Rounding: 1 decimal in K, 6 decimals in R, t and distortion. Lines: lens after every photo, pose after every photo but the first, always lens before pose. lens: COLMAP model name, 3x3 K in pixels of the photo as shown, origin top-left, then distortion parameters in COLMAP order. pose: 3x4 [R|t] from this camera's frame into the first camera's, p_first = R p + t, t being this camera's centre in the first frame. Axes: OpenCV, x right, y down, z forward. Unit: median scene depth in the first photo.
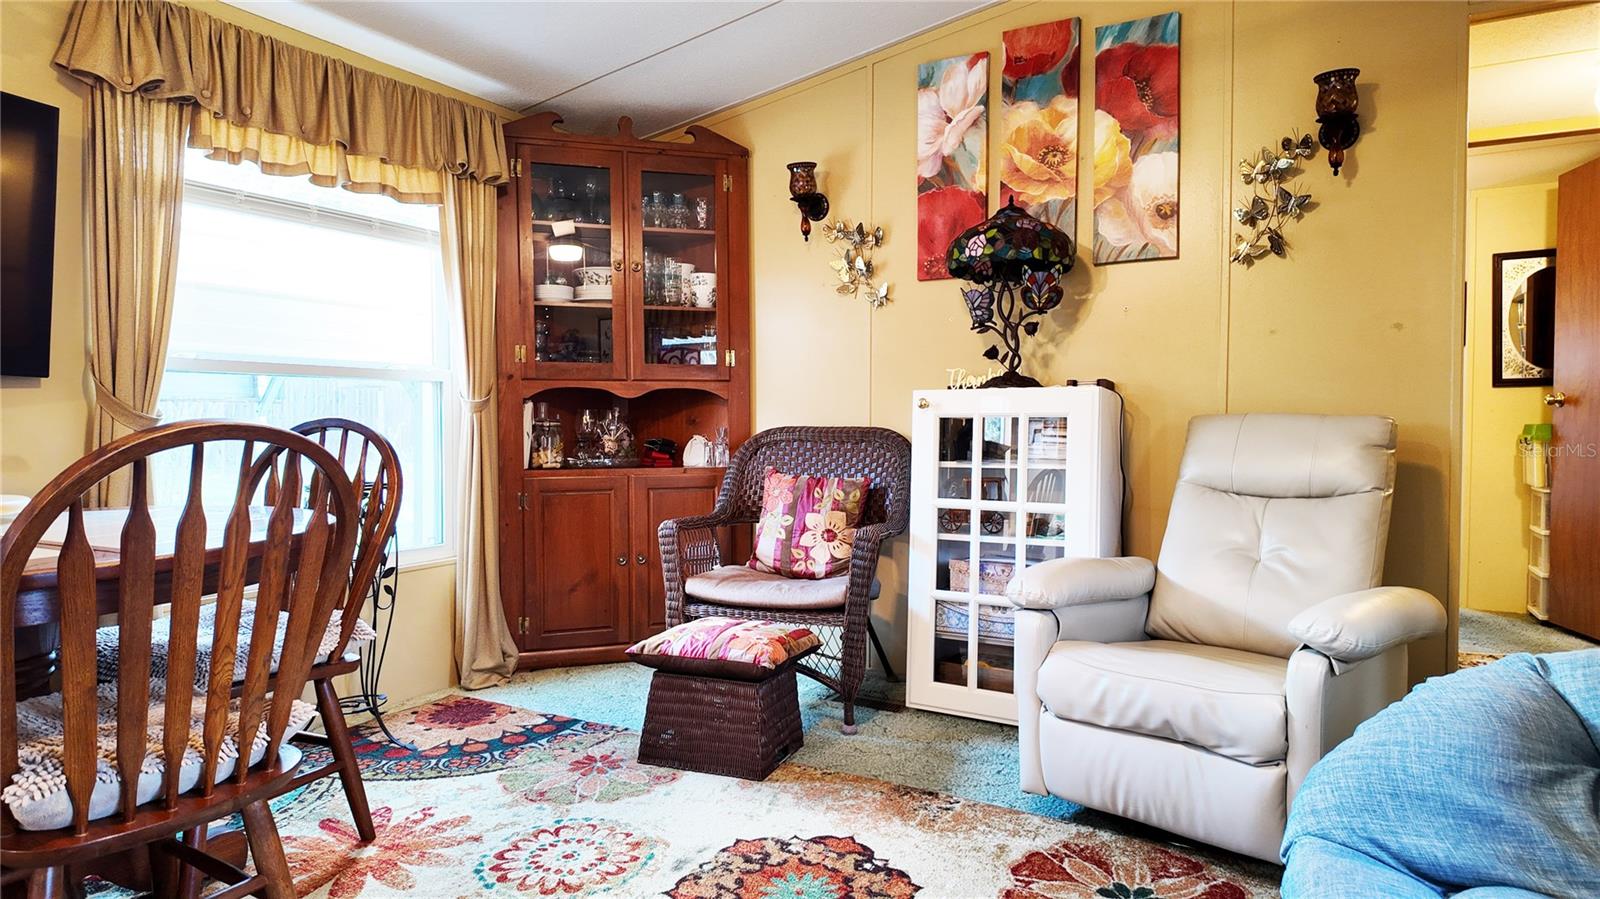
lens RADIAL K [[929.1, 0, 800.0], [0, 929.1, 449.5], [0, 0, 1]] dist [0.096327, -0.129100]
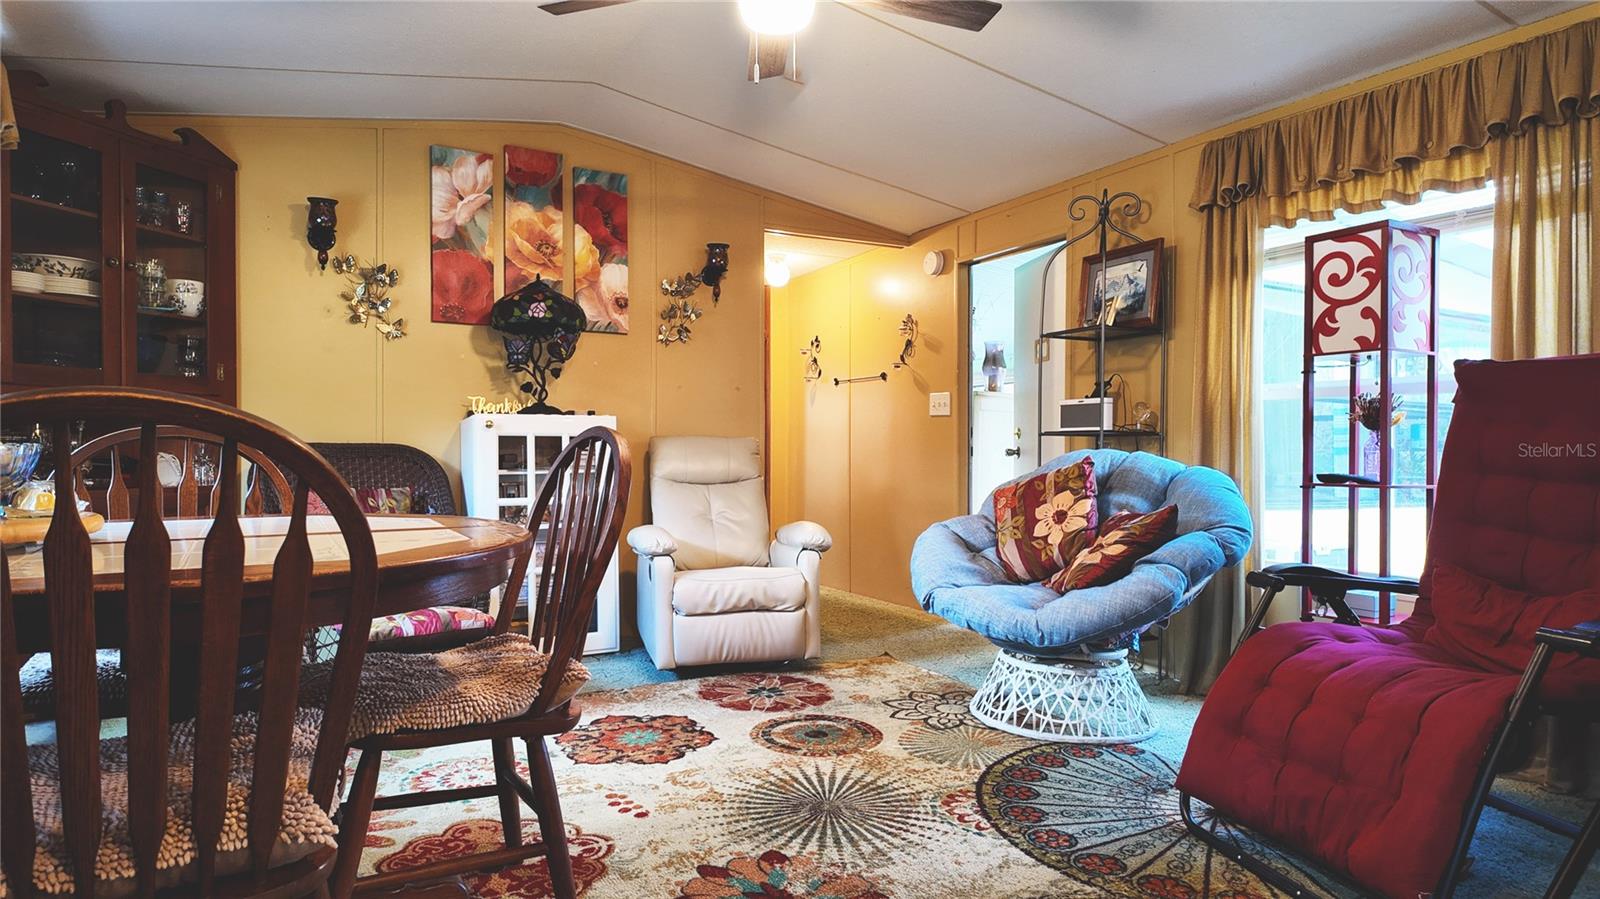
lens RADIAL K [[929.1, 0, 800.0], [0, 929.1, 449.5], [0, 0, 1]] dist [0.096327, -0.129100]
pose [[0.519607, 0.002209, 0.854403, -0.737345], [0.024858, 0.999534, -0.017701, 0.018361], [-0.854044, 0.030436, 0.519310, -0.025915]]
